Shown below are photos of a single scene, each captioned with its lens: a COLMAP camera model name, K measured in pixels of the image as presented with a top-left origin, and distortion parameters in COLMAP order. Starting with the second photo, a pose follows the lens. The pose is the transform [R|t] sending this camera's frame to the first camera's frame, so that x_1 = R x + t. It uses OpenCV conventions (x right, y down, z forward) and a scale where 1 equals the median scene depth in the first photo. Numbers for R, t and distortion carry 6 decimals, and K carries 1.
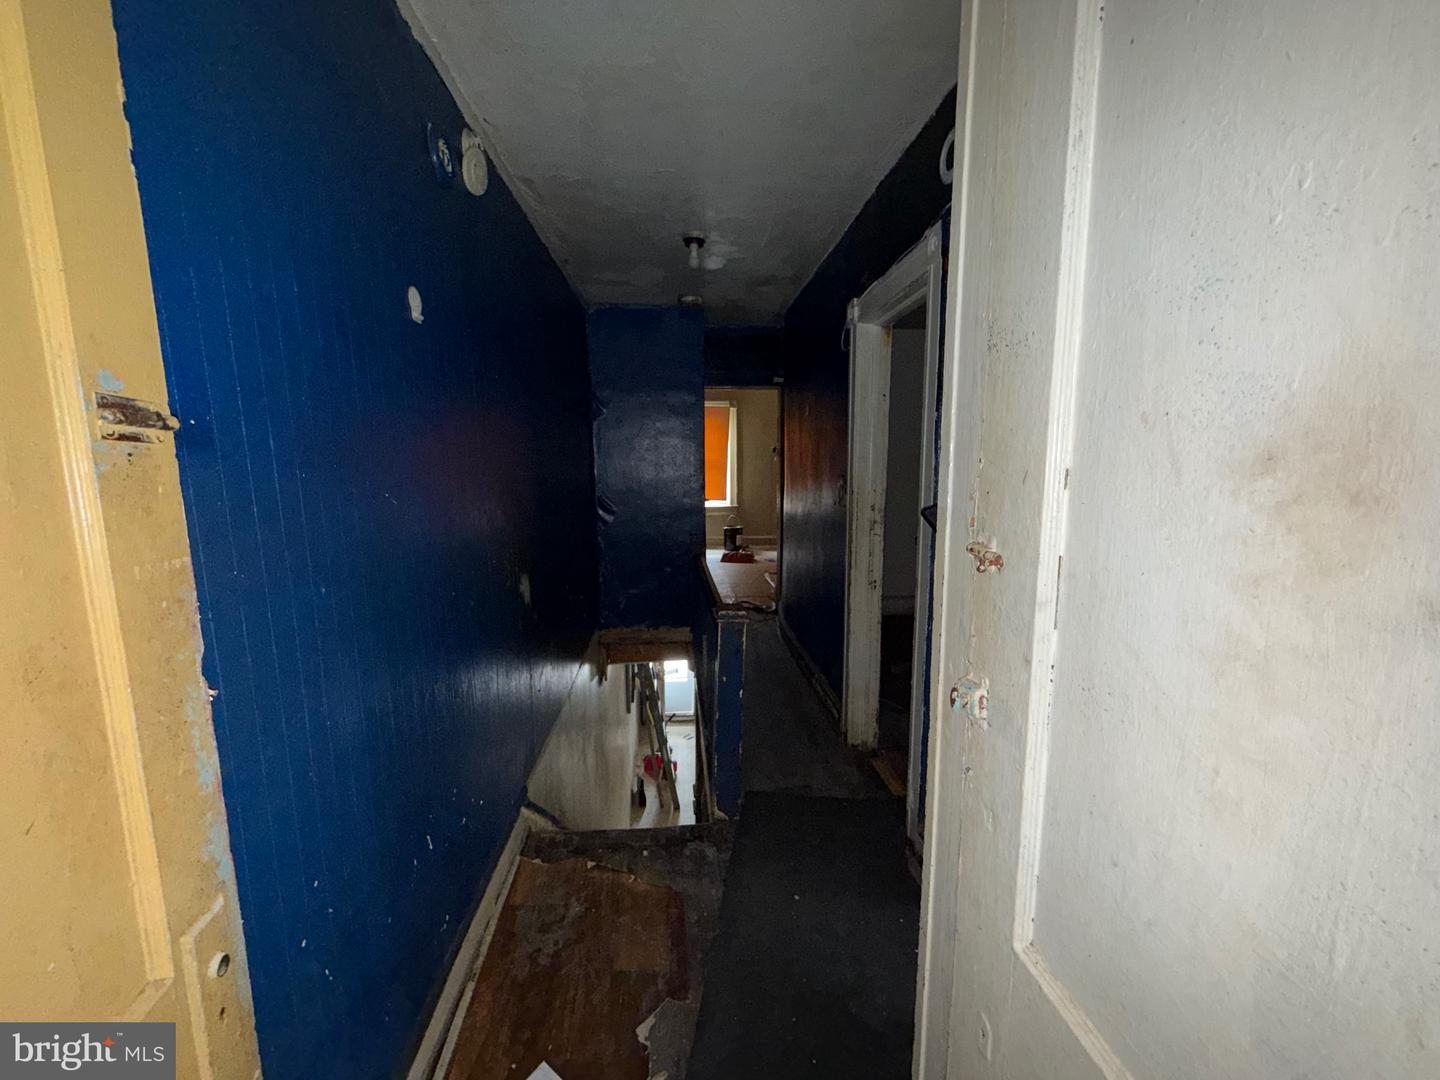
lens RADIAL K [[568.7, 0, 719.9], [0, 568.7, 538.8], [0, 0, 1]] dist [-0.004368, 0.000081]
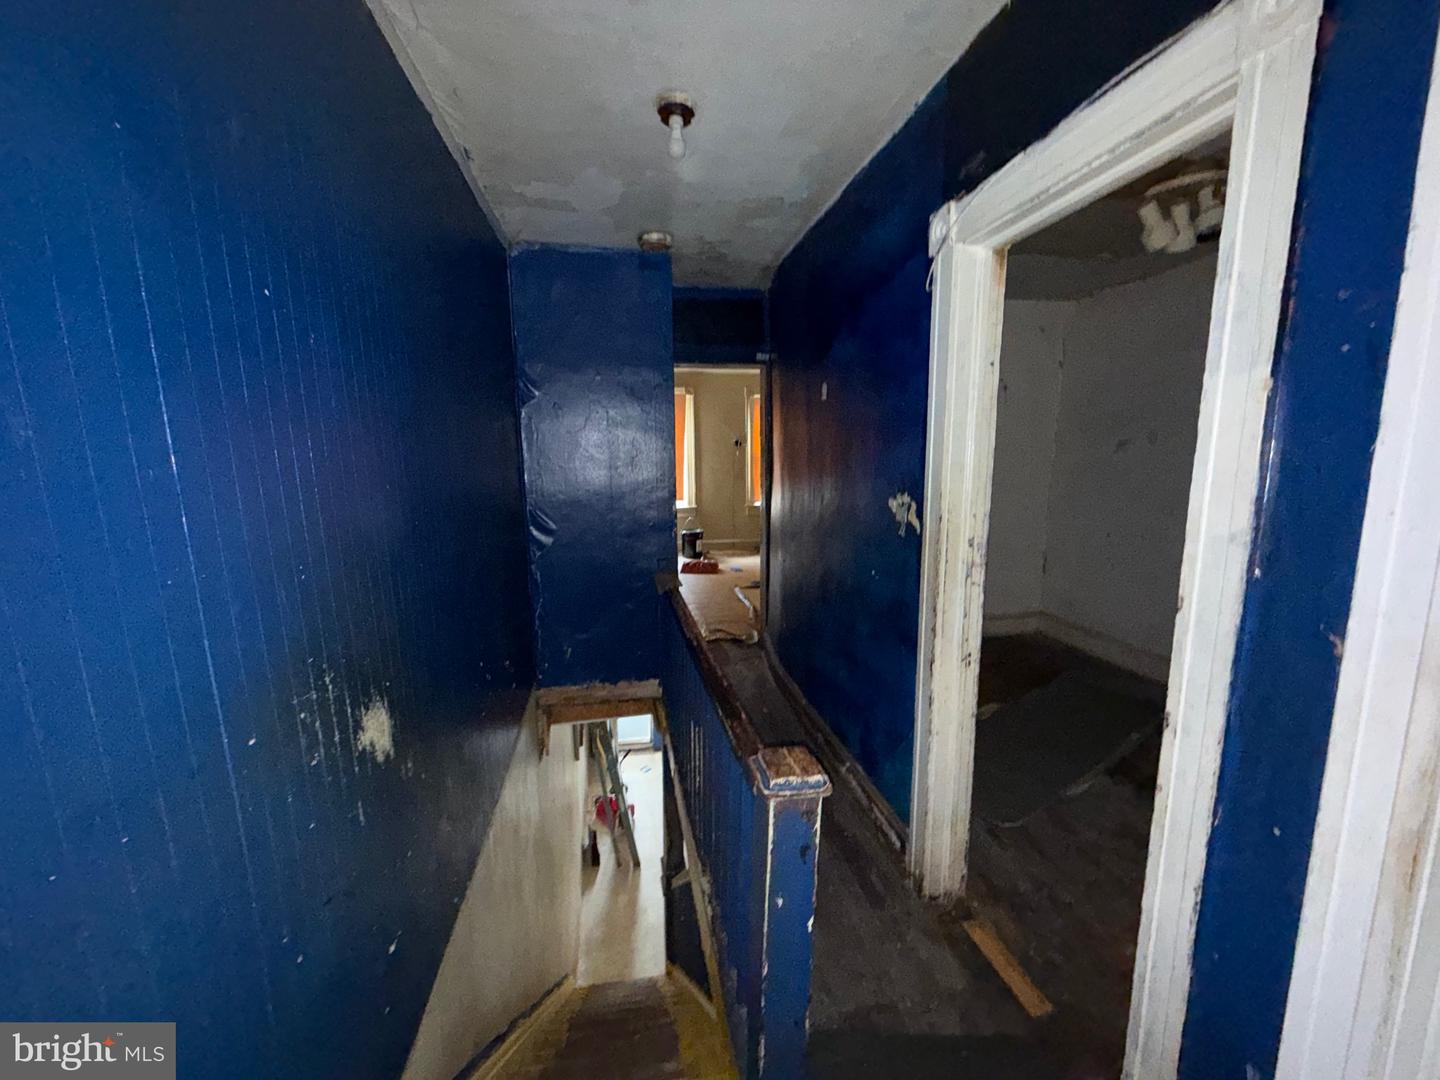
lens RADIAL K [[568.7, 0, 719.8], [0, 568.7, 538.2], [0, 0, 1]] dist [-0.004368, 0.000081]
pose [[0.994852, -0.019877, 0.099372, -0.043703], [0.018442, 0.999712, 0.015343, -0.044523], [-0.099648, -0.013432, 0.994932, 0.238381]]
